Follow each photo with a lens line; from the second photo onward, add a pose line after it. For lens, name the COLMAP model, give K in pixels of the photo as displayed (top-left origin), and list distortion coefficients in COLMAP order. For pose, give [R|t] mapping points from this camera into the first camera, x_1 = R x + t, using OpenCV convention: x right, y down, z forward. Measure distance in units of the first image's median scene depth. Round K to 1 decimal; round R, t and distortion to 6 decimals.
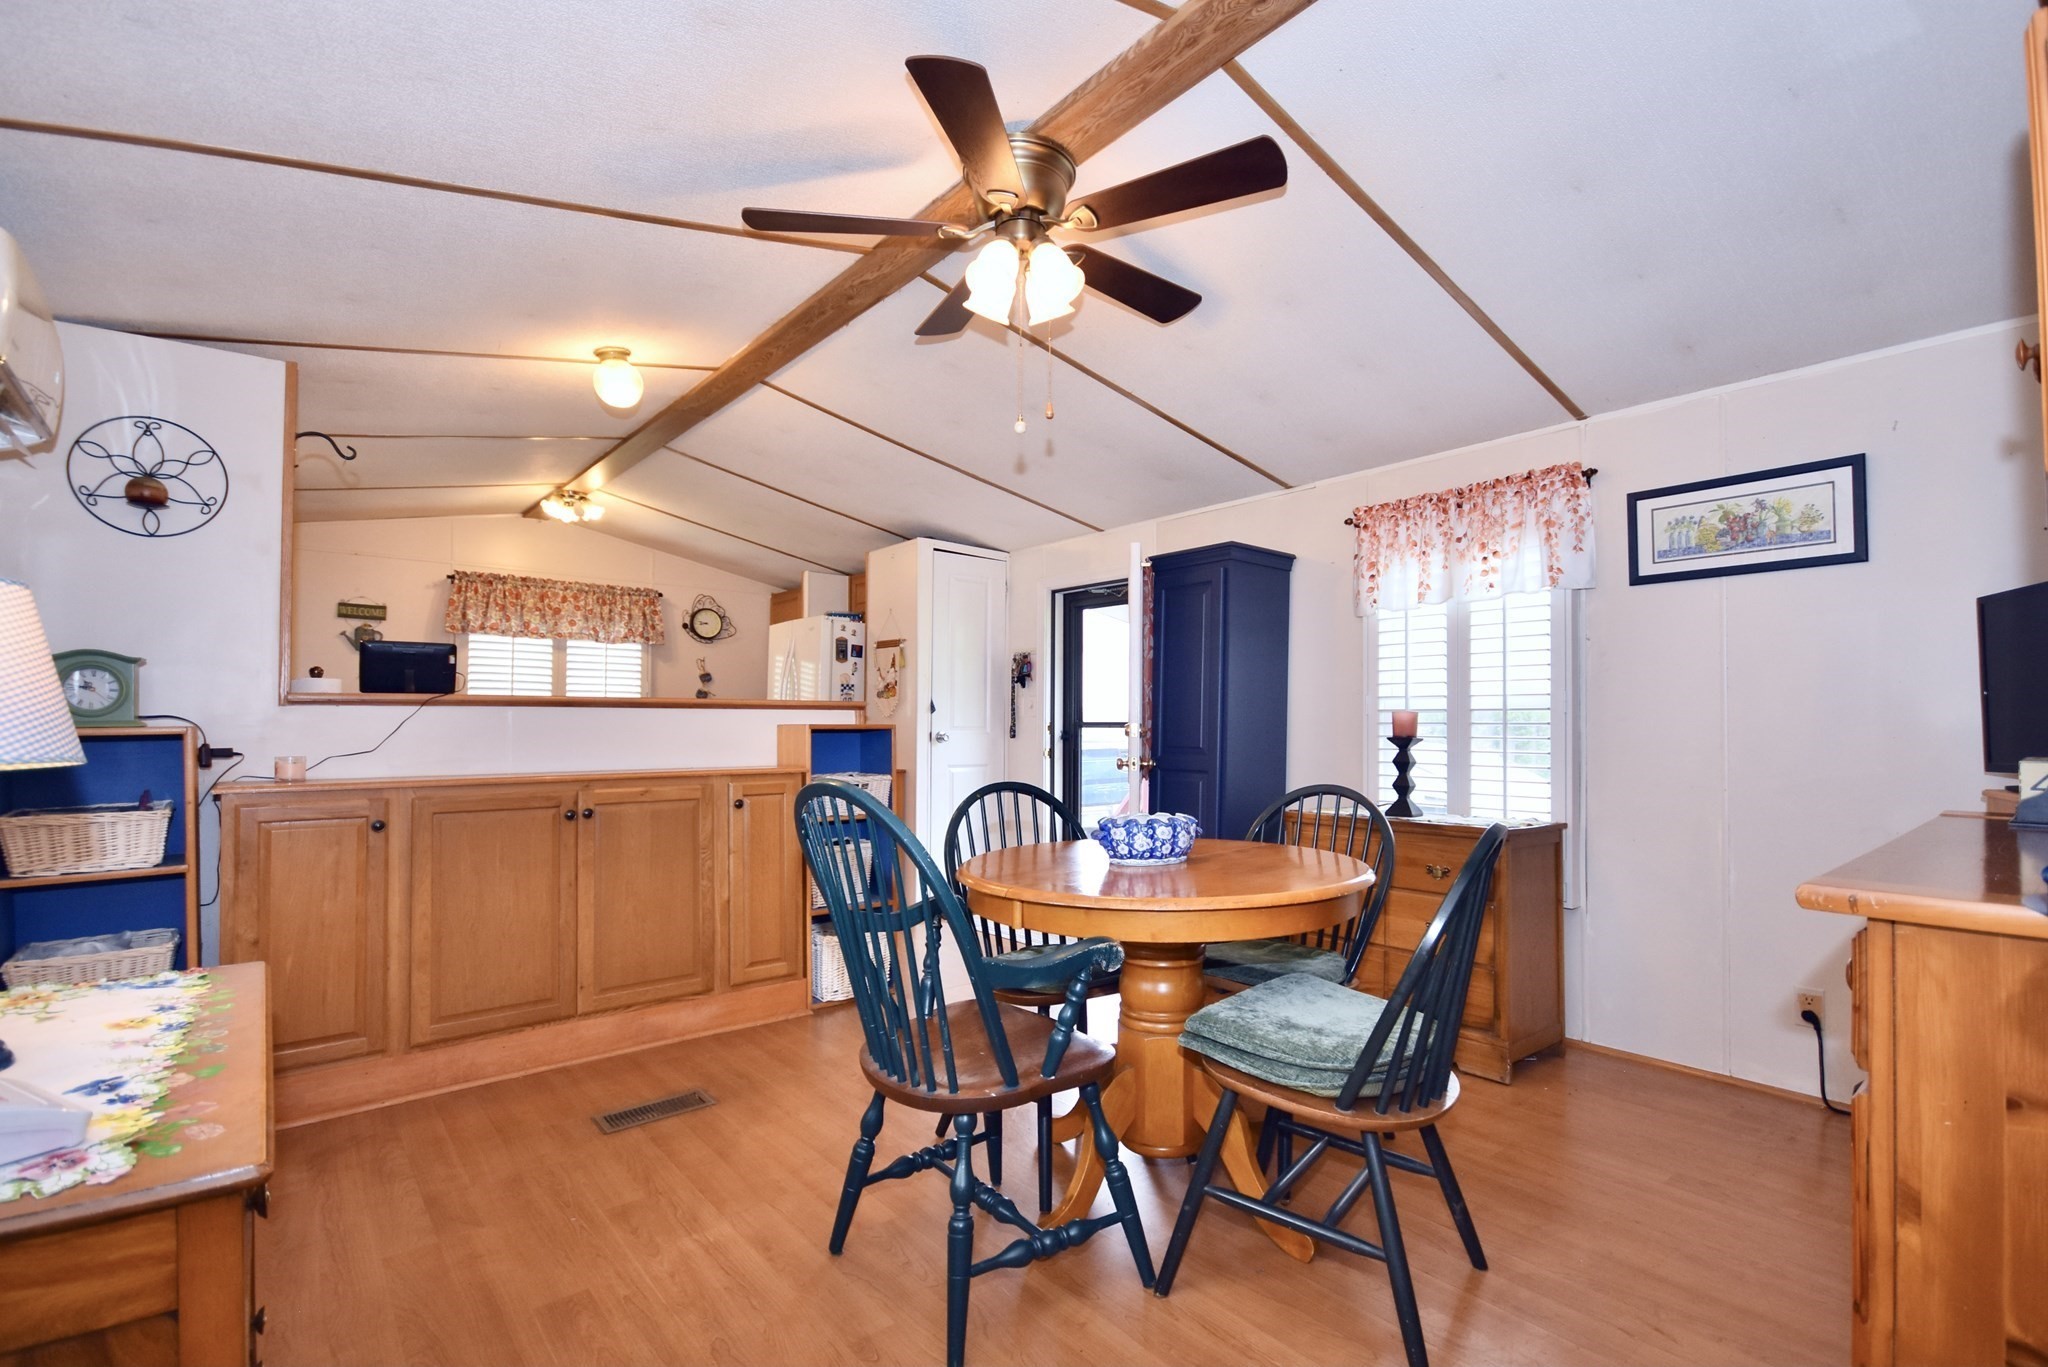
lens RADIAL K [[908.2, 0, 988.8], [0, 908.2, 712.3], [0, 0, 1]] dist [0.002757, -0.000111]
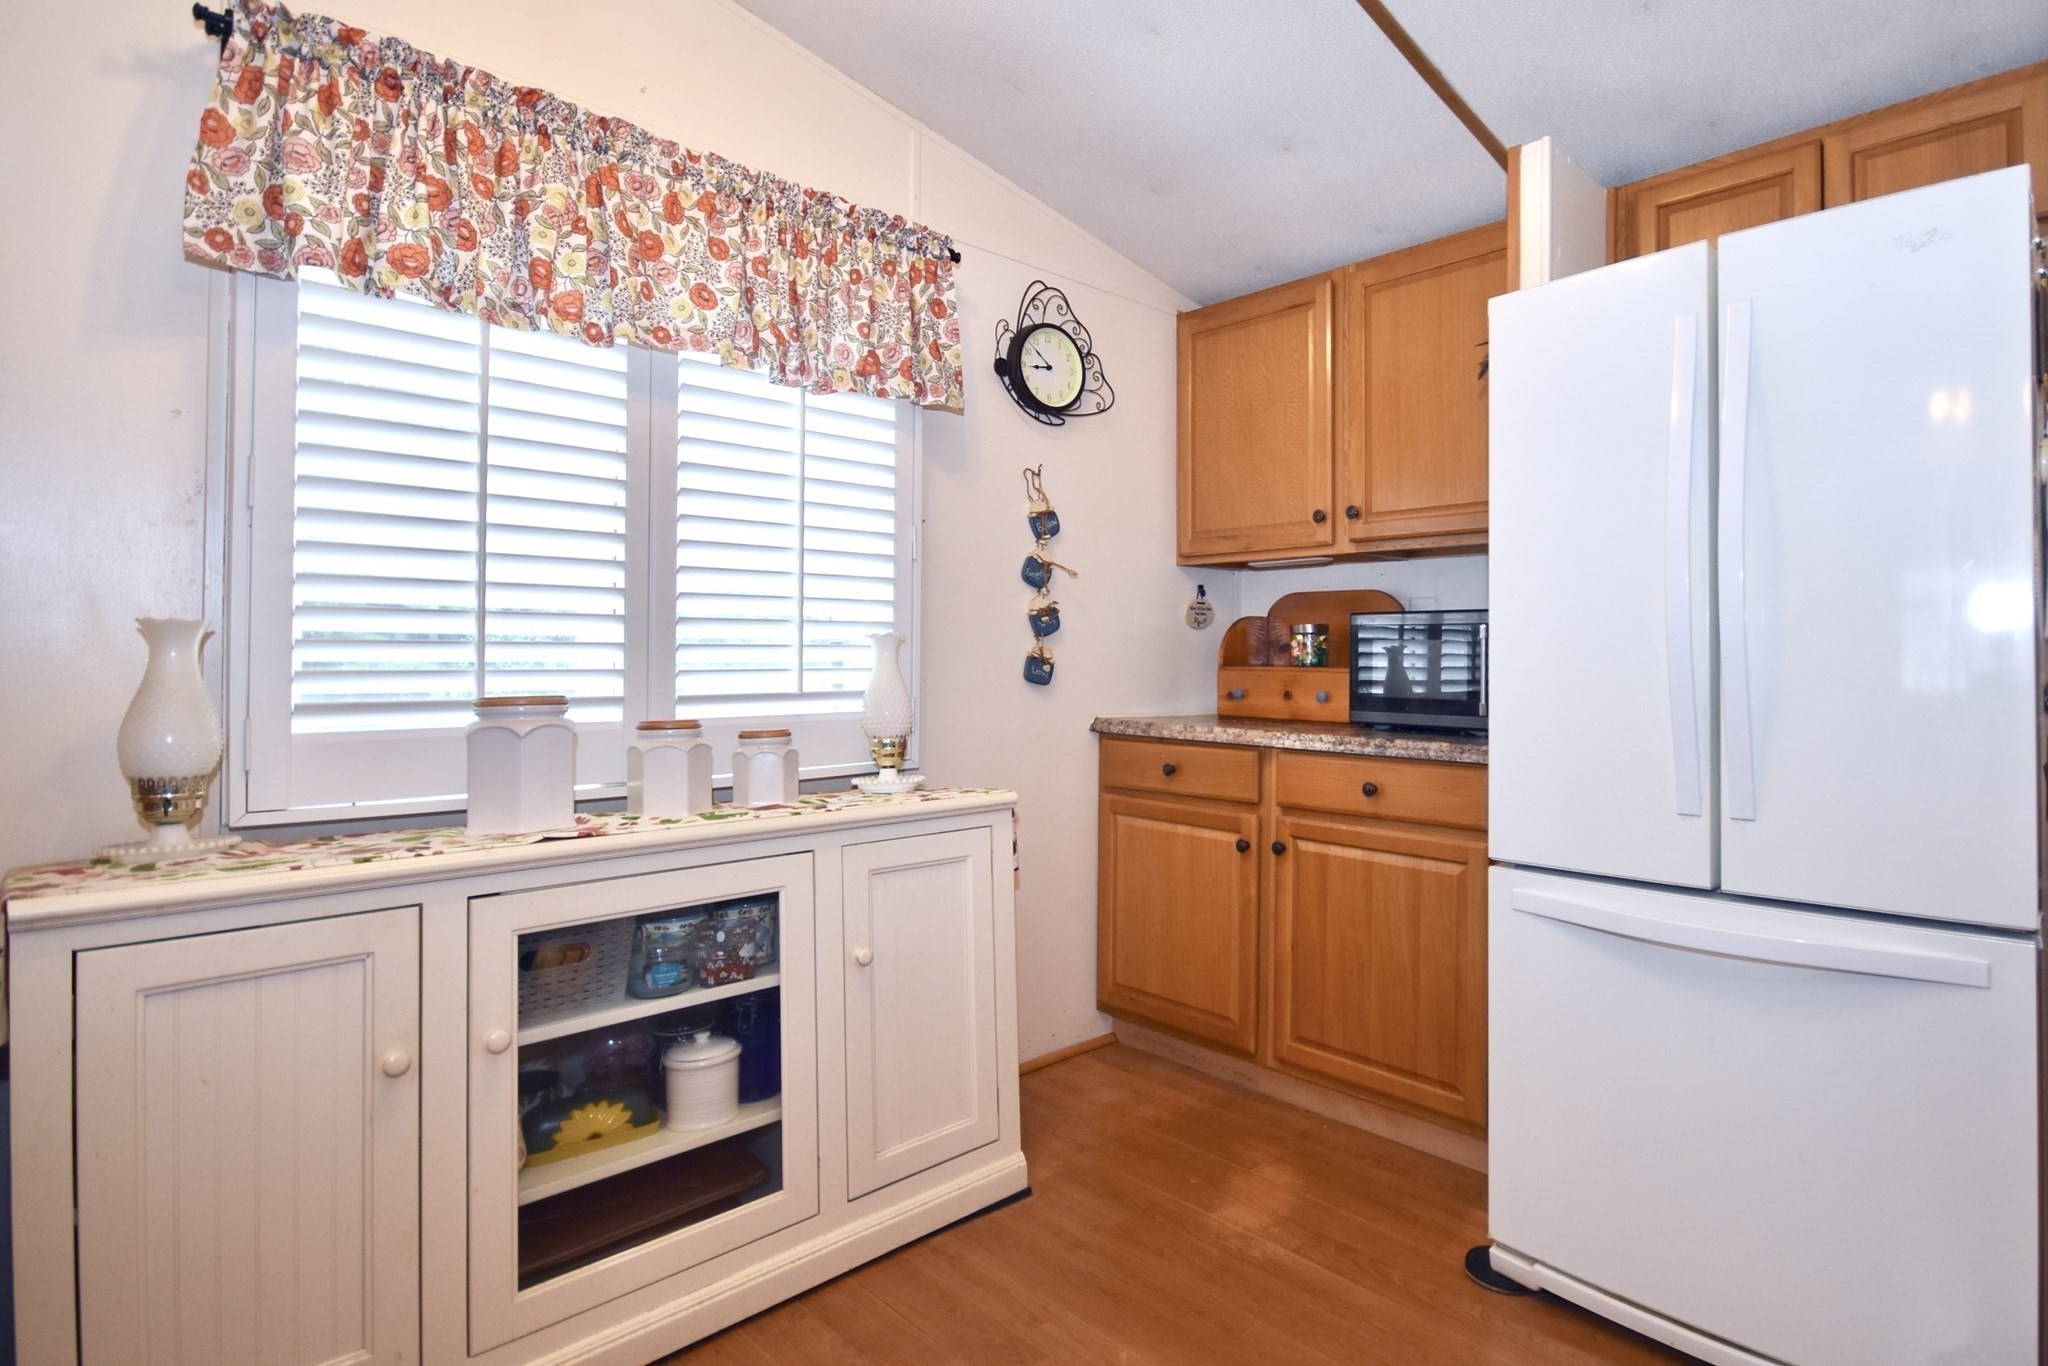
lens RADIAL K [[1037.4, 0, 1098.8], [0, 1037.4, 645.6], [0, 0, 1]] dist [0.001746, -0.002635]
pose [[0.994816, -0.000615, 0.101693, -0.370092], [-0.000062, 0.999978, 0.006652, 0.006973], [-0.101694, -0.006624, 0.994794, 0.670387]]
